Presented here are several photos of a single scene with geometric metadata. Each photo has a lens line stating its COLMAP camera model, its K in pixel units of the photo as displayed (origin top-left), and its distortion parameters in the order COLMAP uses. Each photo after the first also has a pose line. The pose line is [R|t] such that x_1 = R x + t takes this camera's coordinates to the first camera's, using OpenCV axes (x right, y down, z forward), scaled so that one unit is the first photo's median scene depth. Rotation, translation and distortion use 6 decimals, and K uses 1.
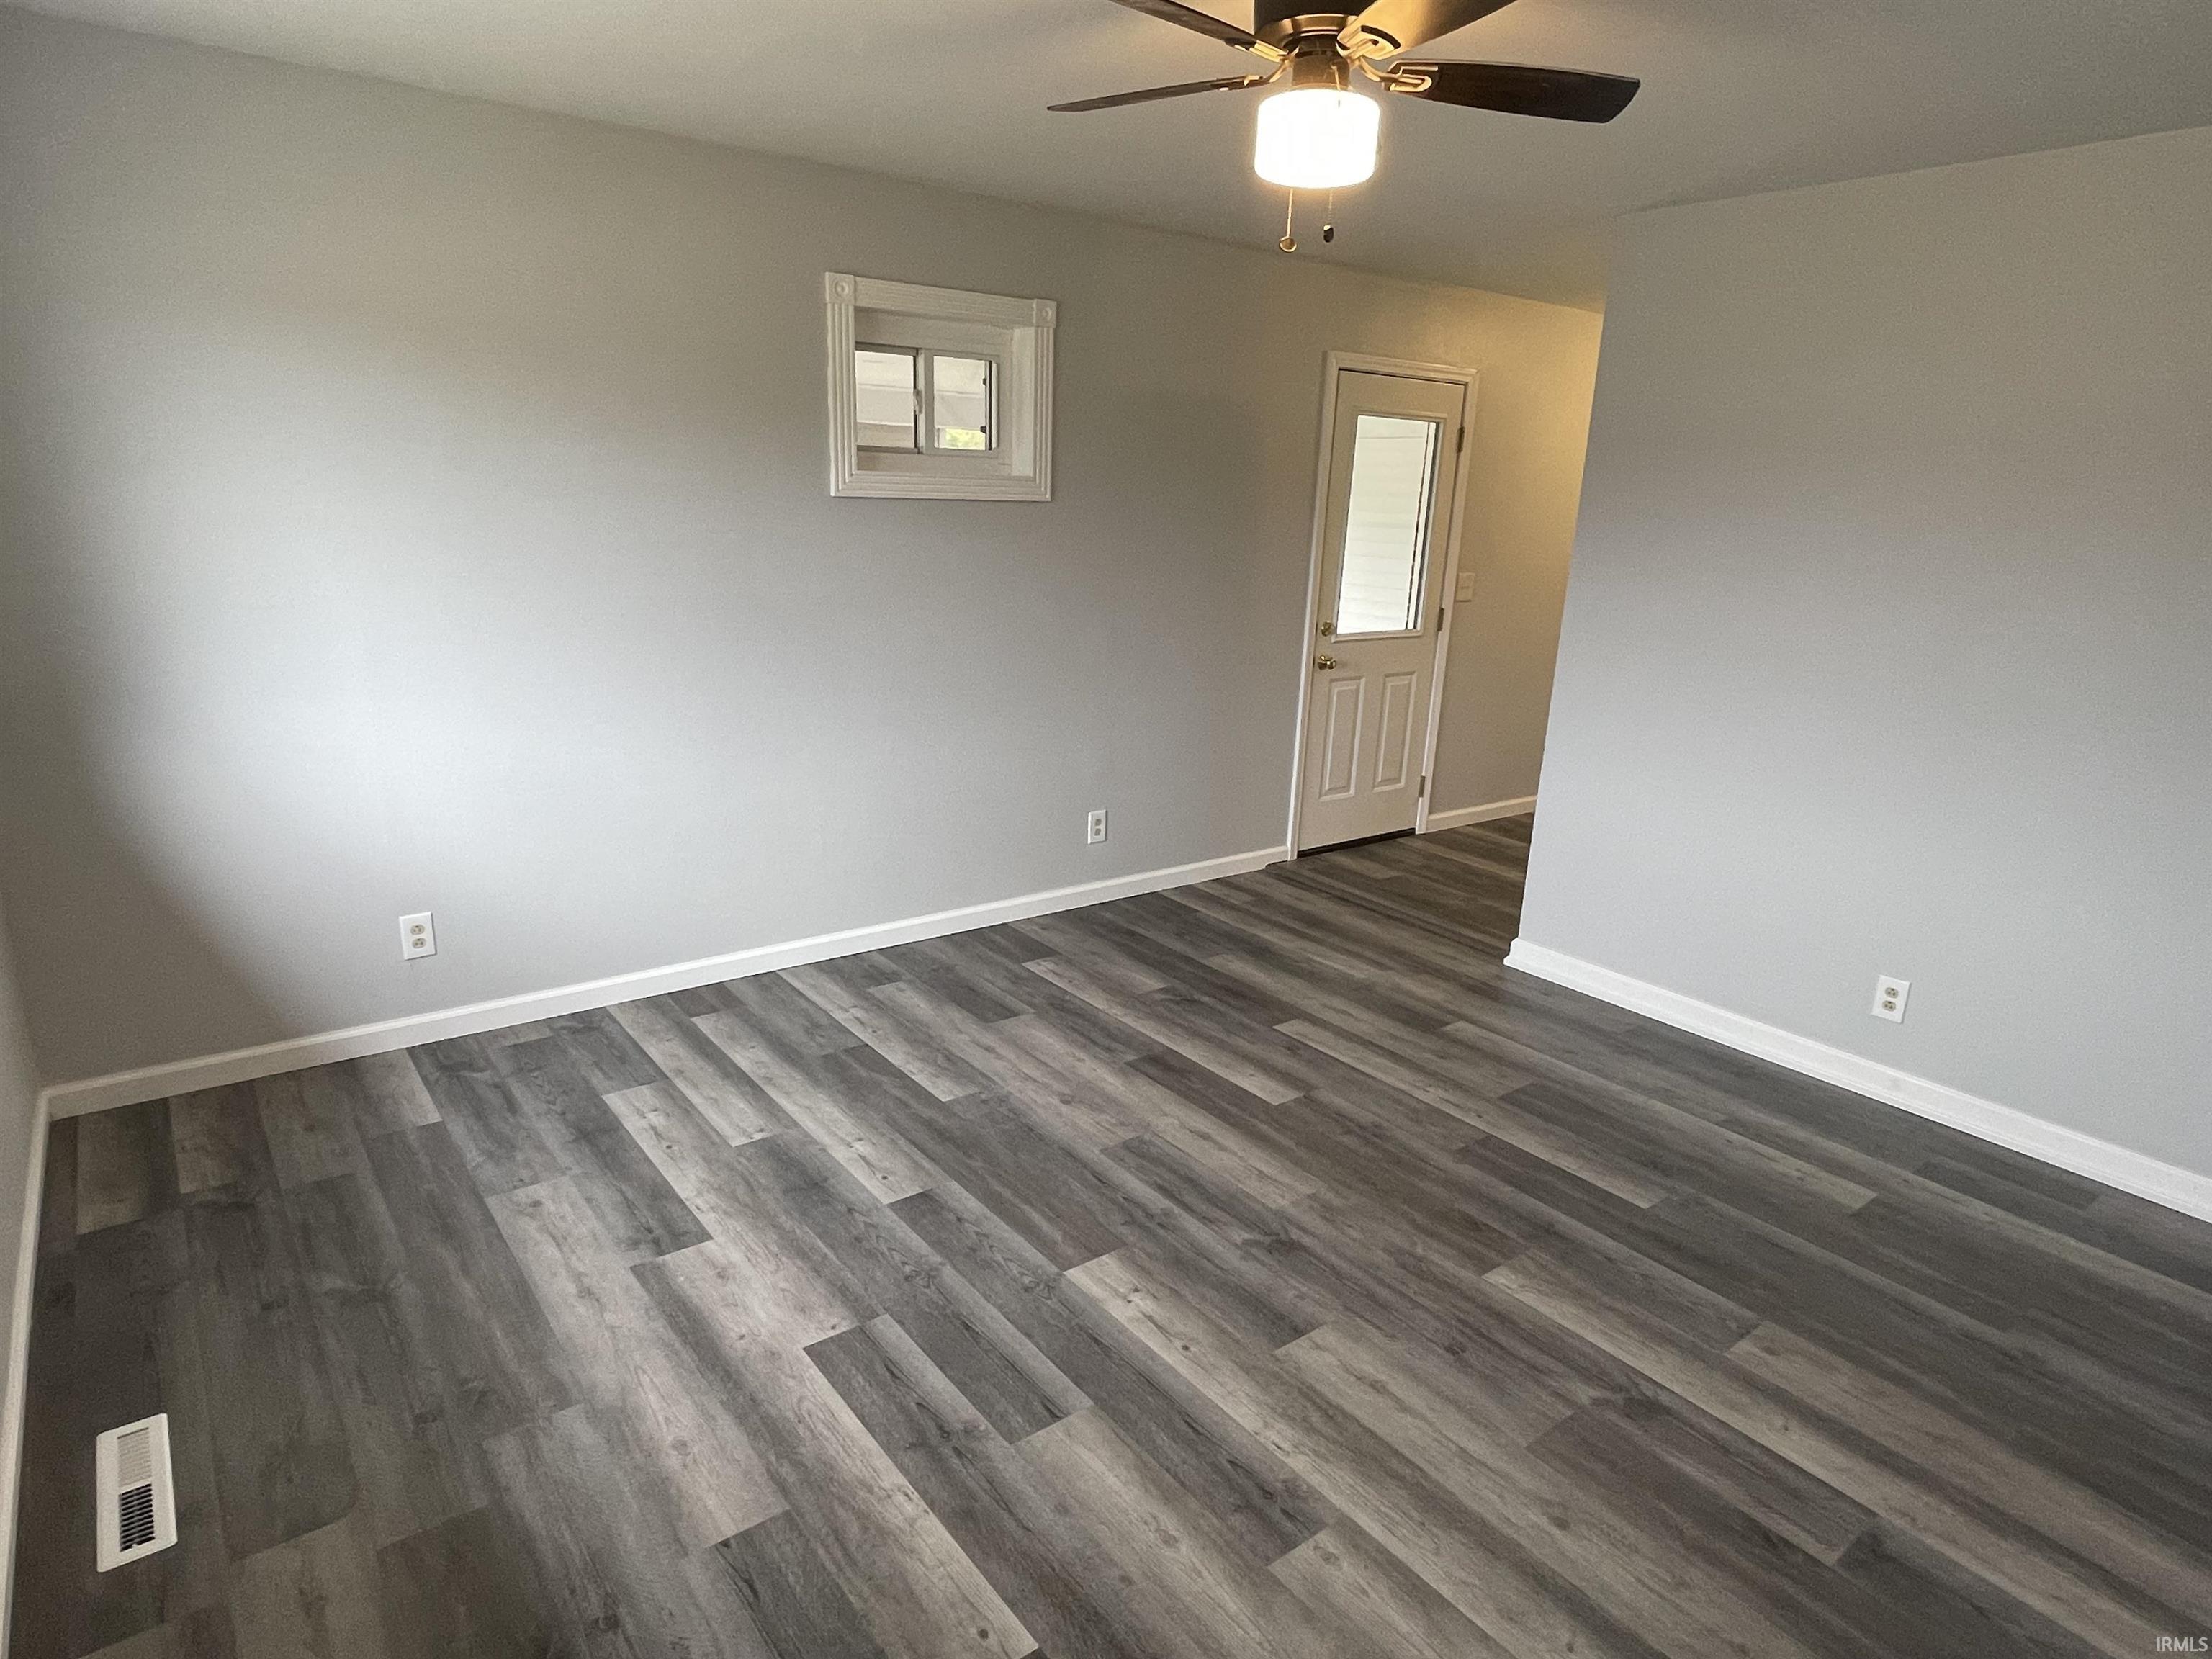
lens RADIAL K [[1268.3, 0, 1103.9], [0, 1268.3, 824.0], [0, 0, 1]] dist [0.004587, -0.008229]
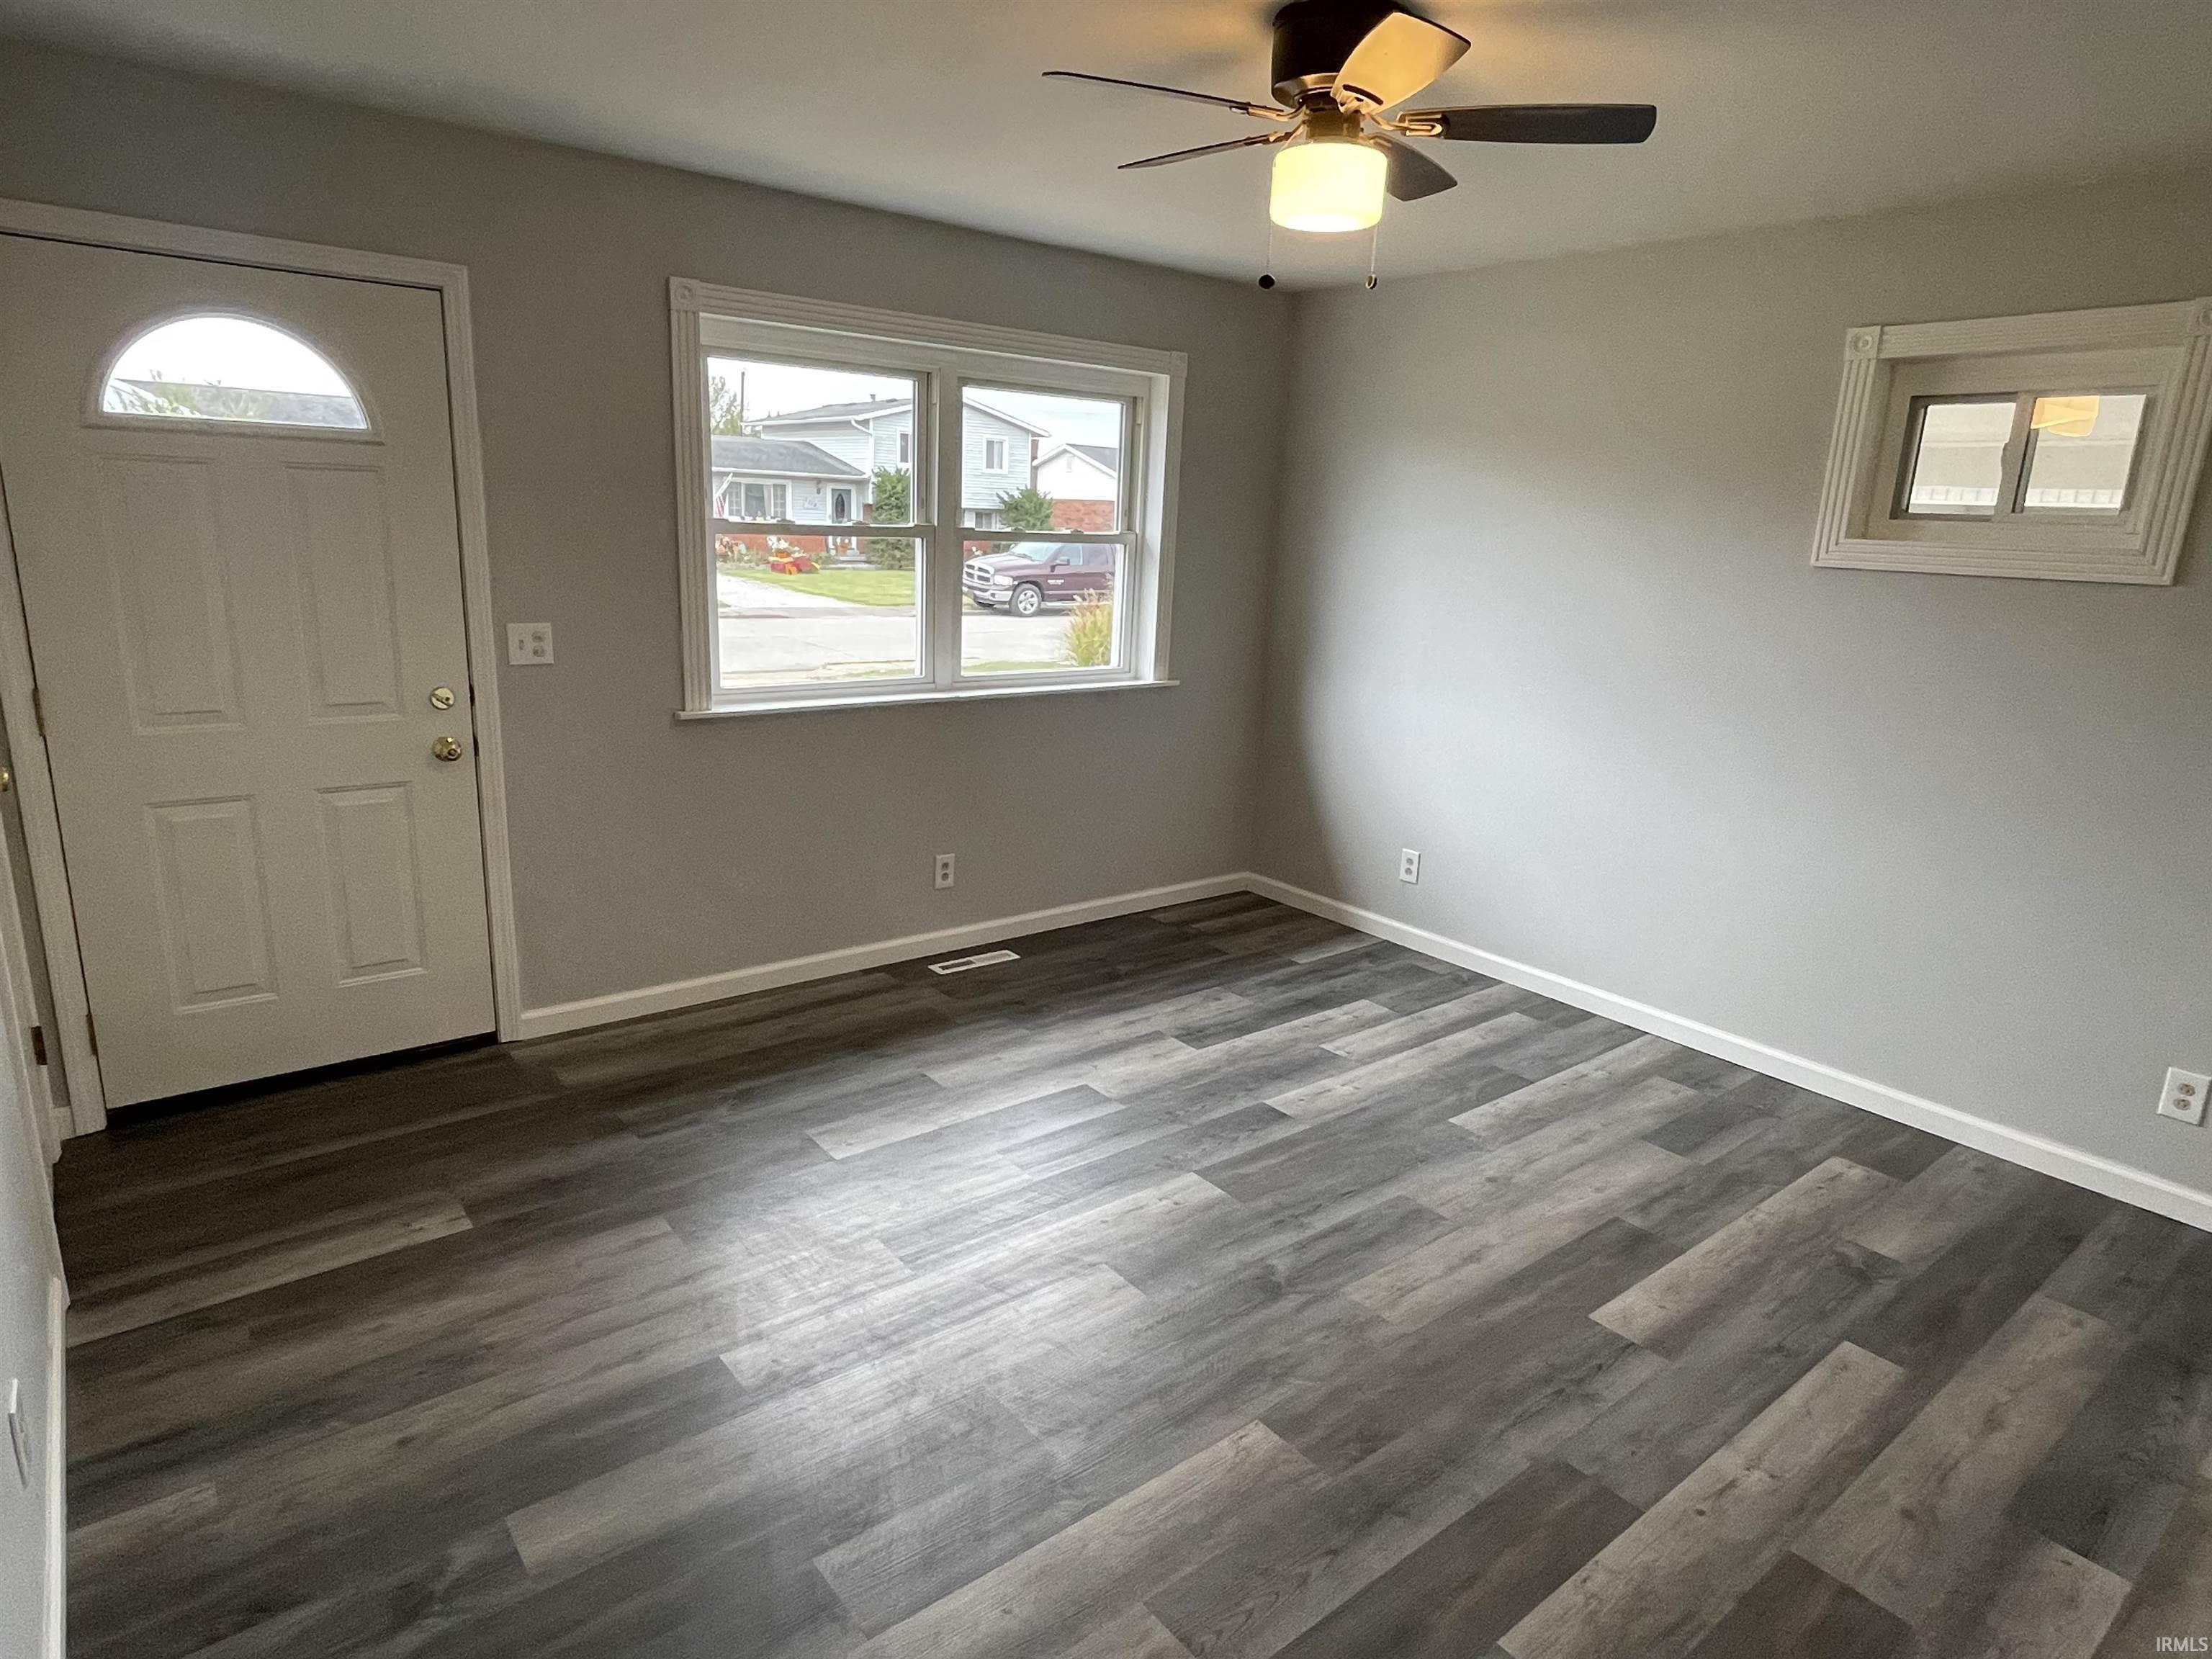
lens RADIAL K [[1268.3, 0, 1095.5], [0, 1268.3, 824.0], [0, 0, 1]] dist [0.004587, -0.008229]
pose [[0.025150, 0.205729, -0.978286, 0.905122], [-0.302450, 0.934299, 0.188703, -0.127750], [0.952833, 0.291137, 0.085720, 0.607548]]
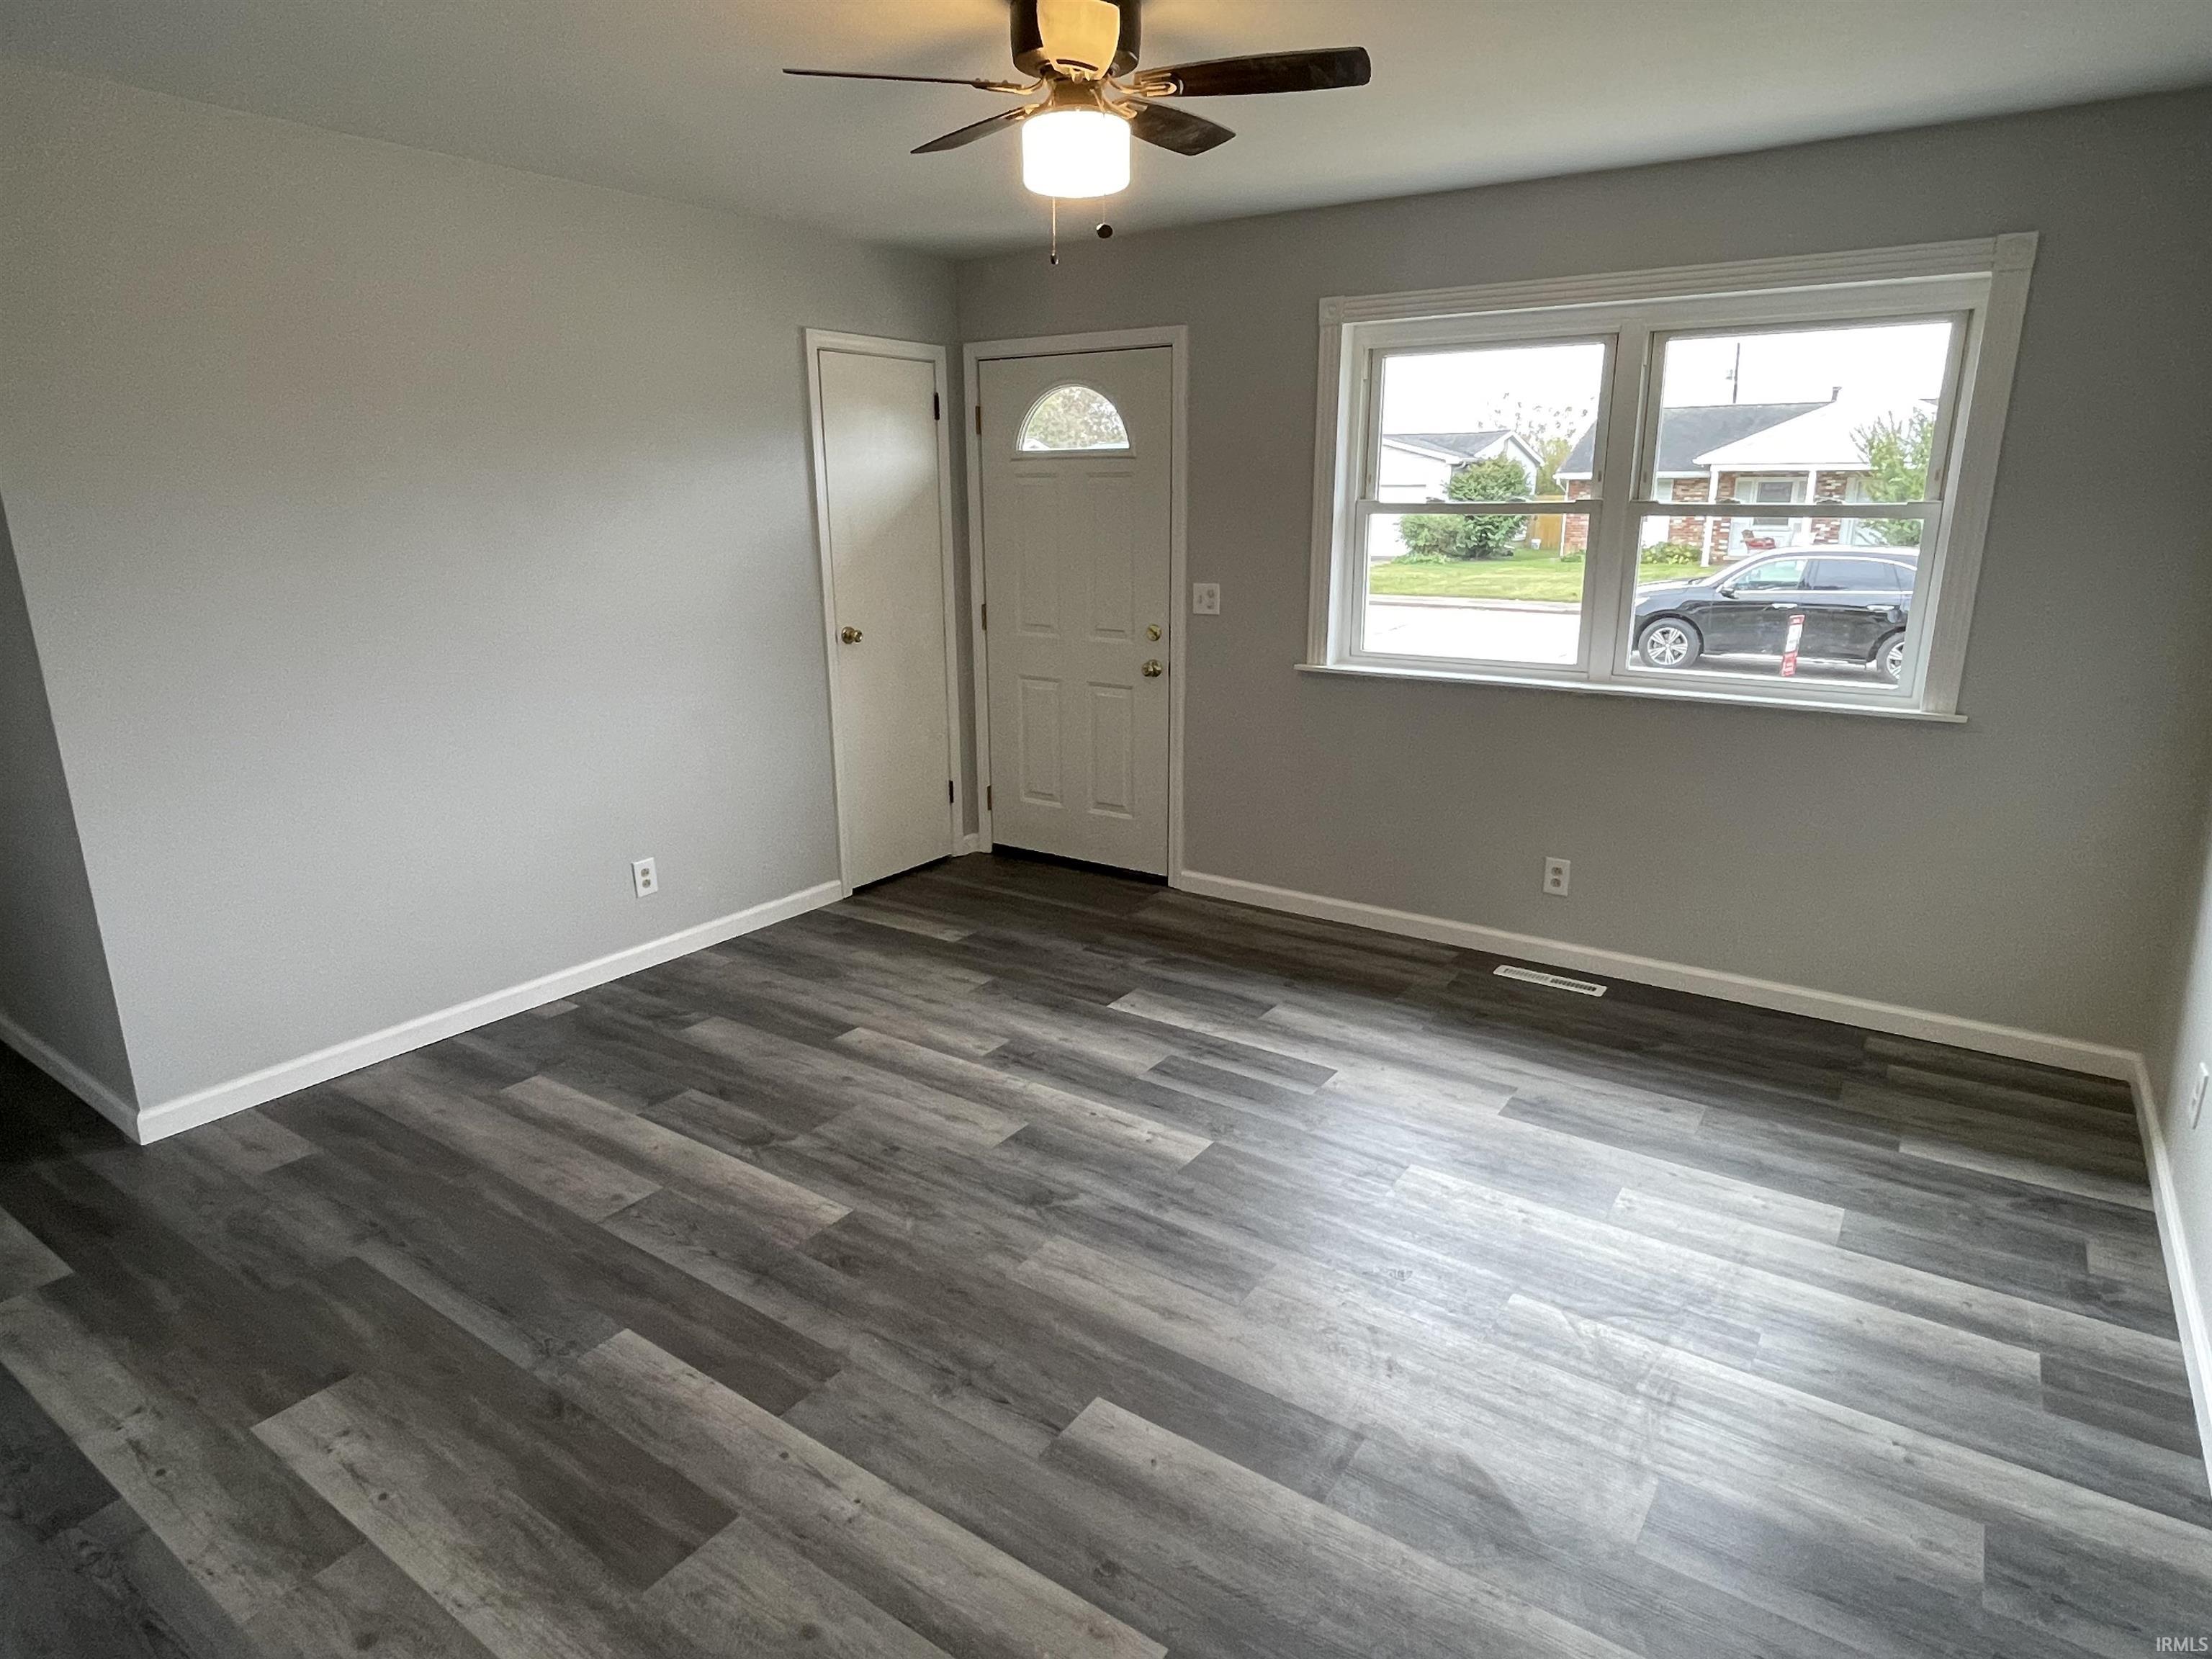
lens RADIAL K [[1268.3, 0, 1114.2], [0, 1268.3, 839.7], [0, 0, 1]] dist [0.004587, -0.008229]
pose [[-0.949423, 0.051544, -0.309740, 0.347095], [-0.111455, 0.866882, 0.485894, -0.387590], [0.293553, 0.495841, -0.817293, 1.529365]]
